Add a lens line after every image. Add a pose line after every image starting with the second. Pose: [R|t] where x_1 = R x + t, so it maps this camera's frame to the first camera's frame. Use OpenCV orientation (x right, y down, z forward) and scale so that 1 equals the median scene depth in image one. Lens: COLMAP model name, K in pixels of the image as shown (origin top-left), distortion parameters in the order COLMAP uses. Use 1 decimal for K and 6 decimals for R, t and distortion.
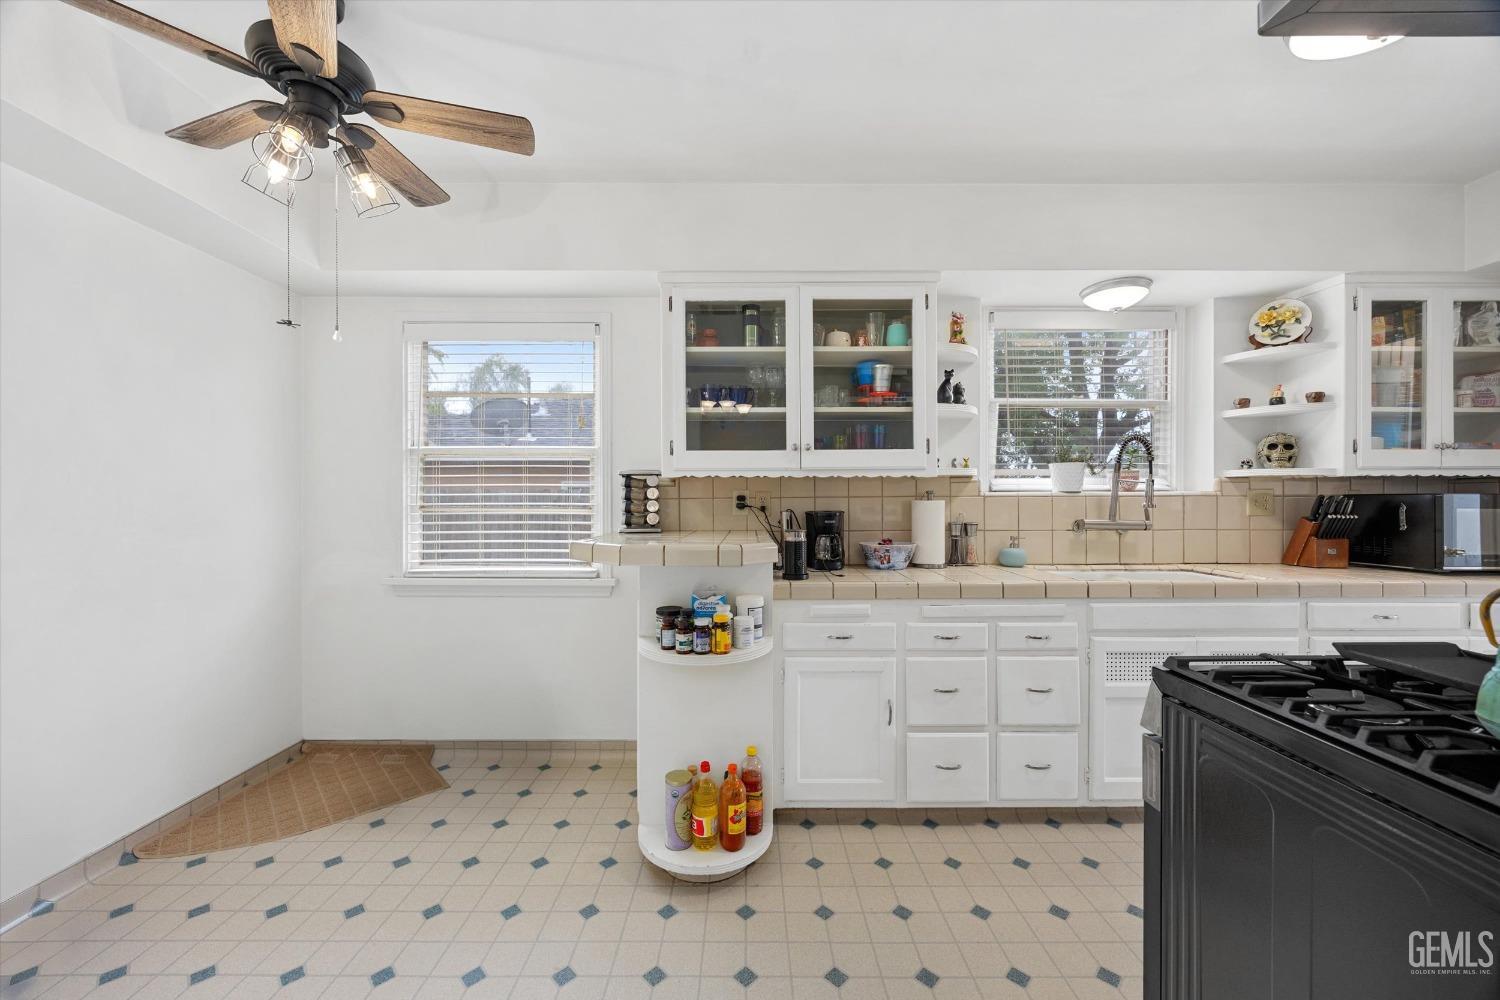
lens RADIAL K [[571.2, 0, 750.0], [0, 571.2, 500.0], [0, 0, 1]] dist [-0.002550, -0.000216]
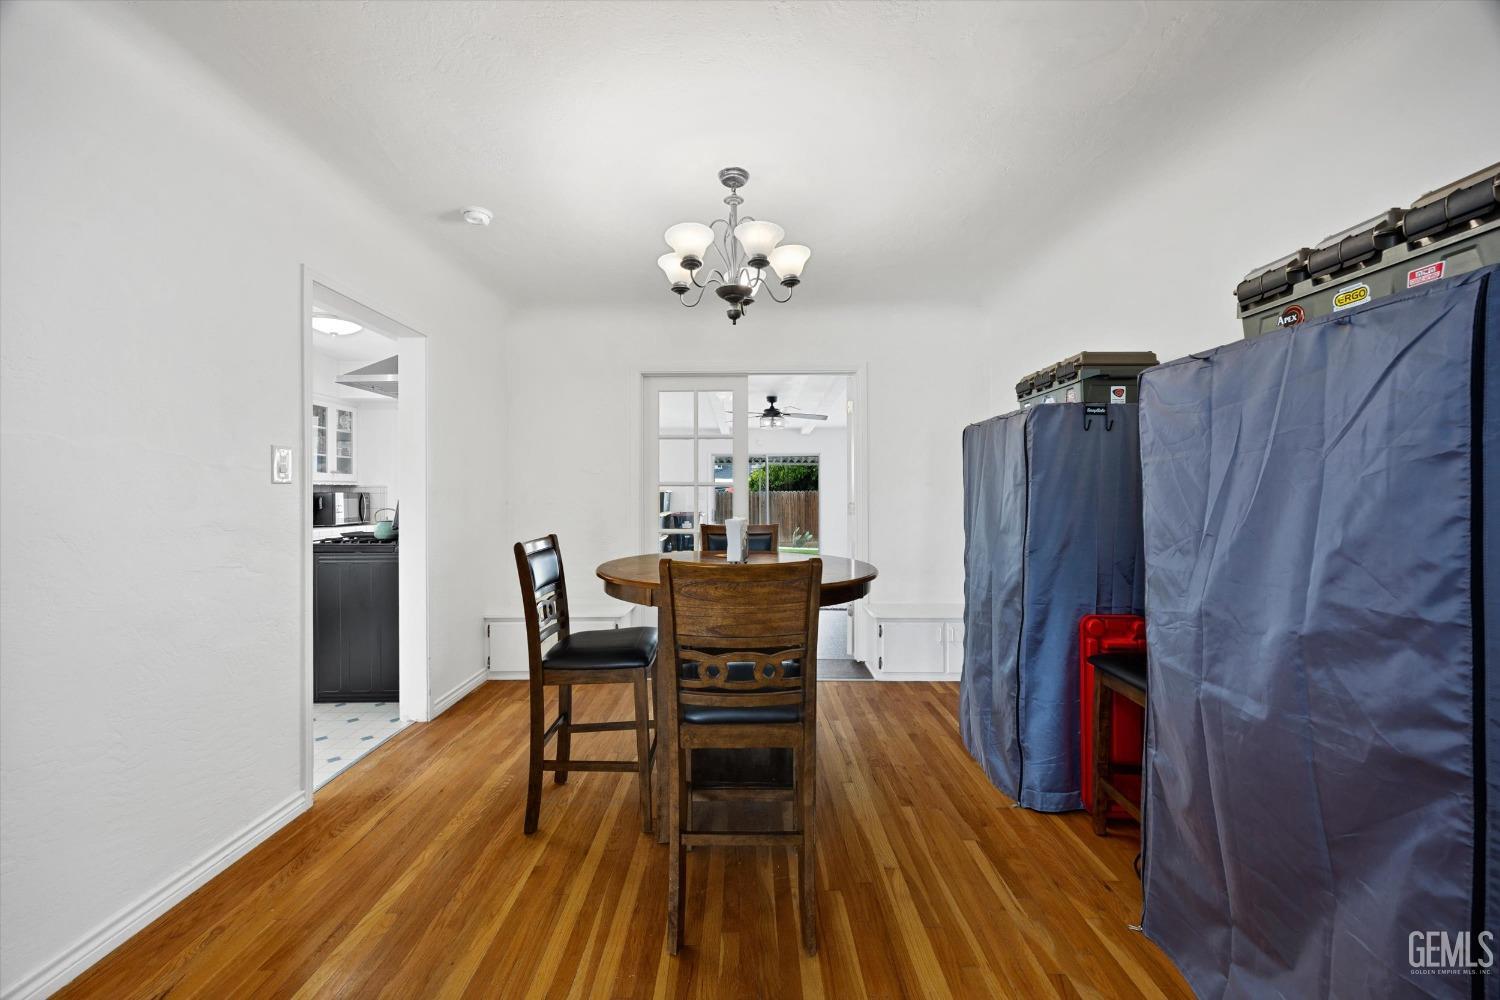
lens RADIAL K [[581.4, 0, 749.0], [0, 581.4, 493.8], [0, 0, 1]] dist [-0.000369, -0.000064]
pose [[-0.009137, -0.000055, 0.999958, -1.115068], [0.004160, 0.999991, 0.000093, 0.000466], [-0.999950, 0.004161, -0.009137, -0.637627]]
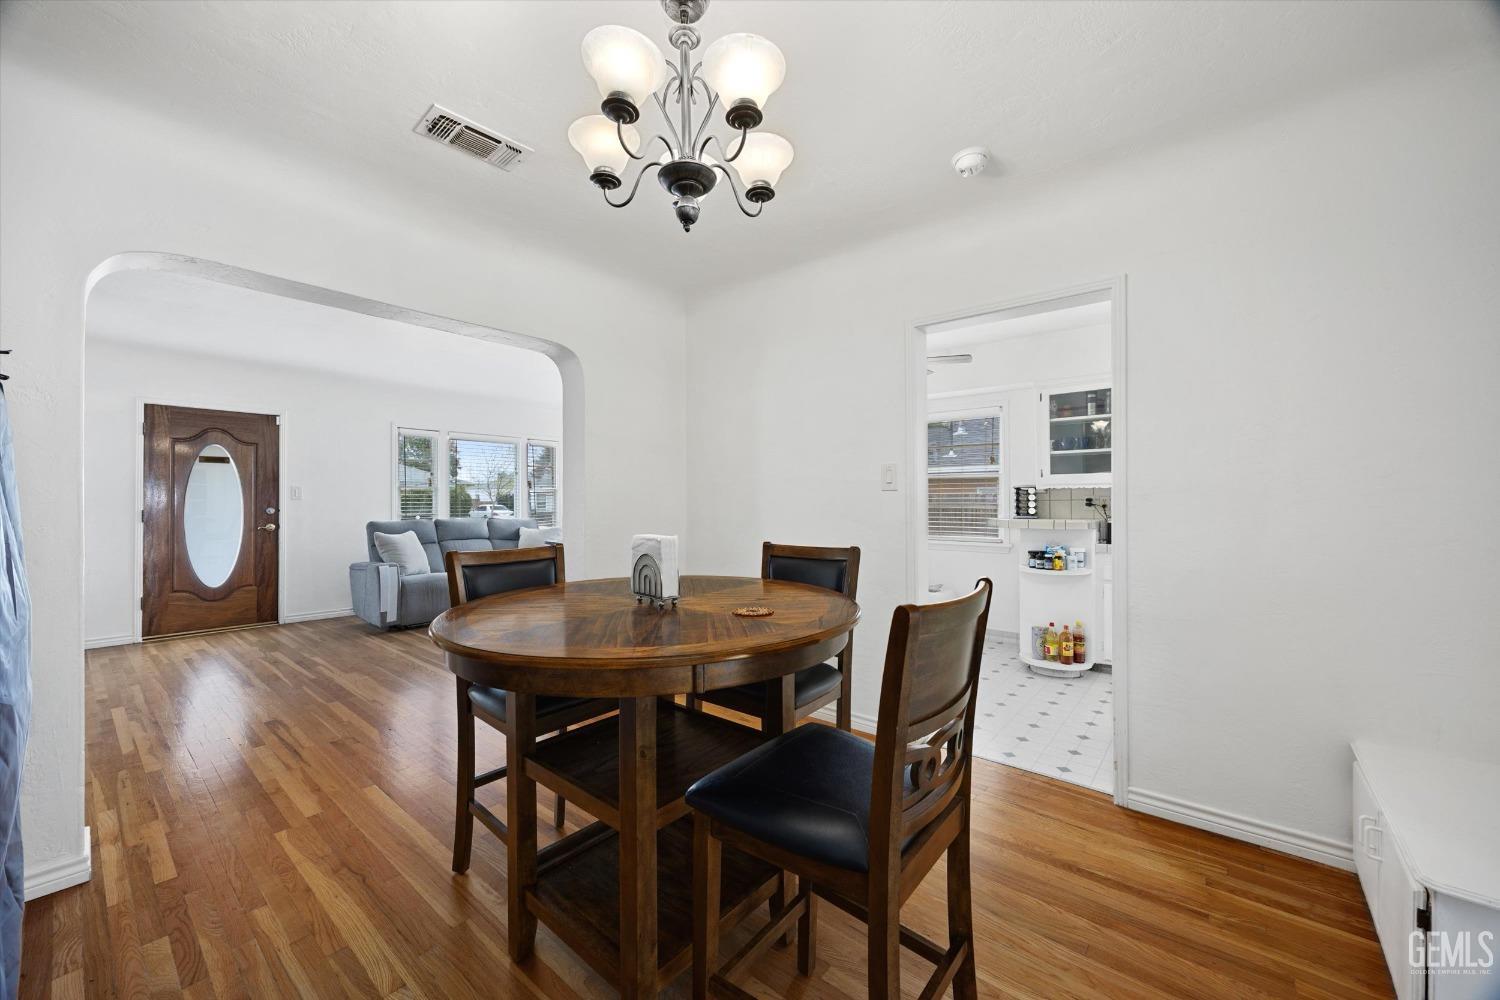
lens RADIAL K [[571.2, 0, 750.0], [0, 571.2, 500.0], [0, 0, 1]] dist [-0.002550, -0.000216]
pose [[0.770557, -0.003047, -0.637363, 0.316435], [0.000874, 0.999993, -0.003723, 0.002754], [0.637370, 0.002312, 0.770554, -1.052120]]
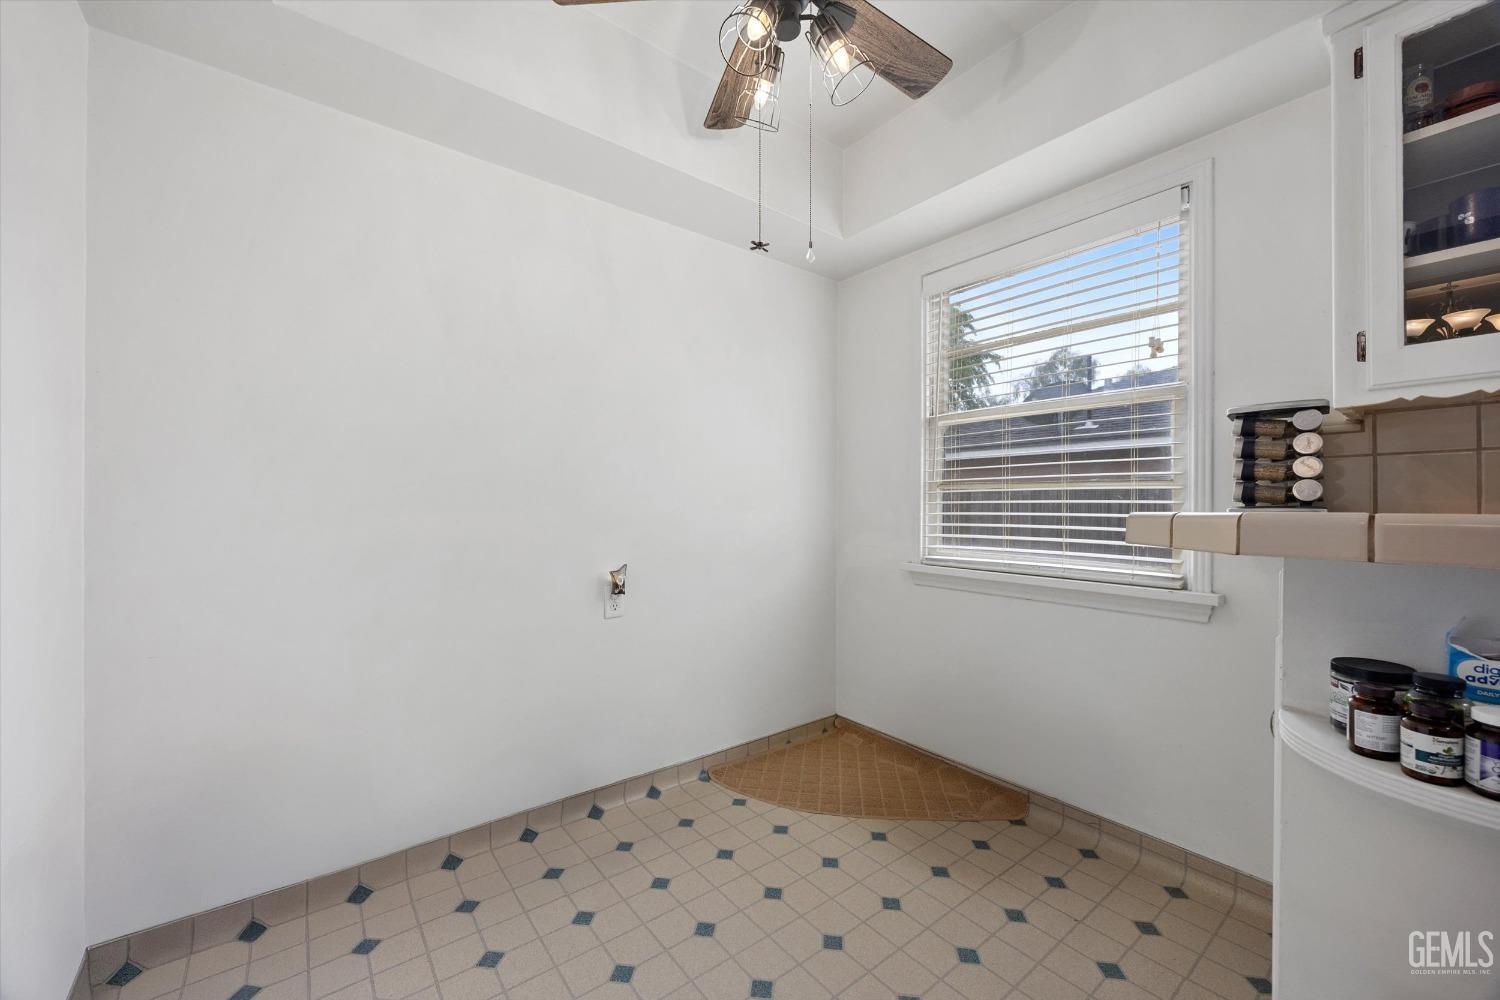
lens RADIAL K [[583.5, 0, 747.8], [0, 583.5, 505.6], [0, 0, 1]] dist [-0.001704, -0.000028]
pose [[0.617583, 0.004128, -0.786495, -0.065325], [-0.006677, 0.999978, 0.000005, 0.051881], [0.786478, 0.005248, 0.617597, 0.250296]]
